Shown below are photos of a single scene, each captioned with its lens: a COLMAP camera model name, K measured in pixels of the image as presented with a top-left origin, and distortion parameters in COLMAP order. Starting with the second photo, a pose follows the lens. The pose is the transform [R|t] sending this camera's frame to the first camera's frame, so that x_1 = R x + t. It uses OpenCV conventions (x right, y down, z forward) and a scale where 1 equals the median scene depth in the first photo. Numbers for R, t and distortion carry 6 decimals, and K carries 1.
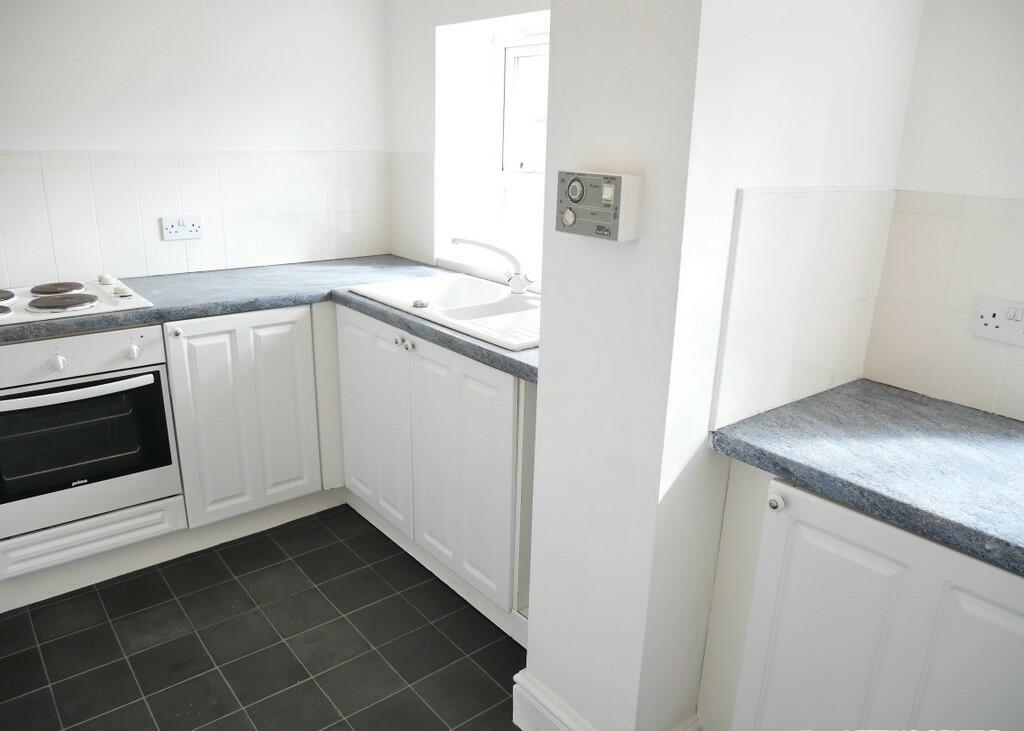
lens RADIAL K [[737.0, 0, 515.9], [0, 737.0, 369.2], [0, 0, 1]] dist [-0.006882, -0.003188]
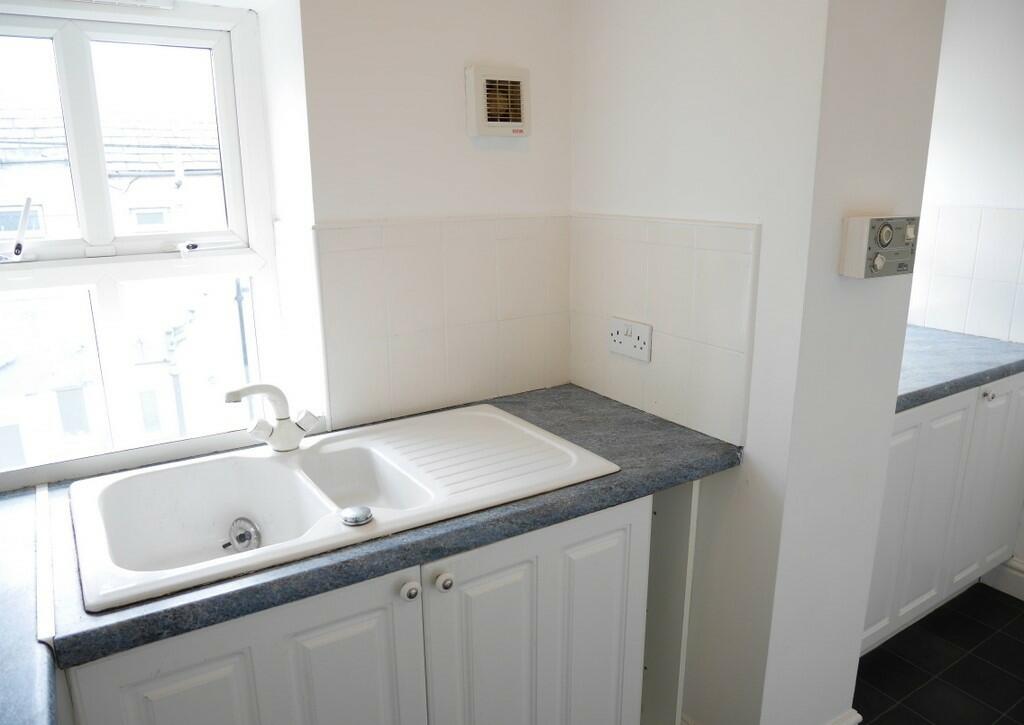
lens RADIAL K [[741.3, 0, 514.9], [0, 741.3, 390.1], [0, 0, 1]] dist [-0.065324, 0.022632]
pose [[0.107543, -0.295891, 0.949149, -1.018550], [0.309333, 0.917258, 0.250900, -0.465172], [-0.944853, 0.266620, 0.190173, 1.370658]]
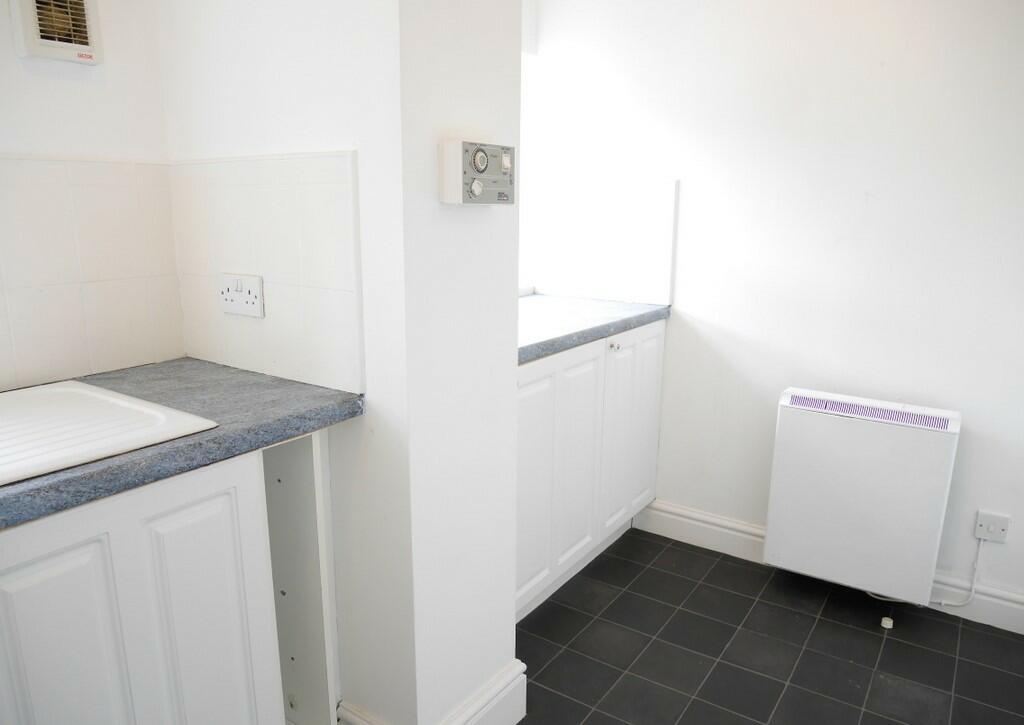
lens RADIAL K [[741.3, 0, 516.0], [0, 741.3, 393.7], [0, 0, 1]] dist [-0.065324, 0.022632]
pose [[-0.294845, -0.268533, 0.917037, -0.964717], [0.267917, 0.897973, 0.349091, -0.299051], [-0.917217, 0.348617, -0.192818, 1.278929]]
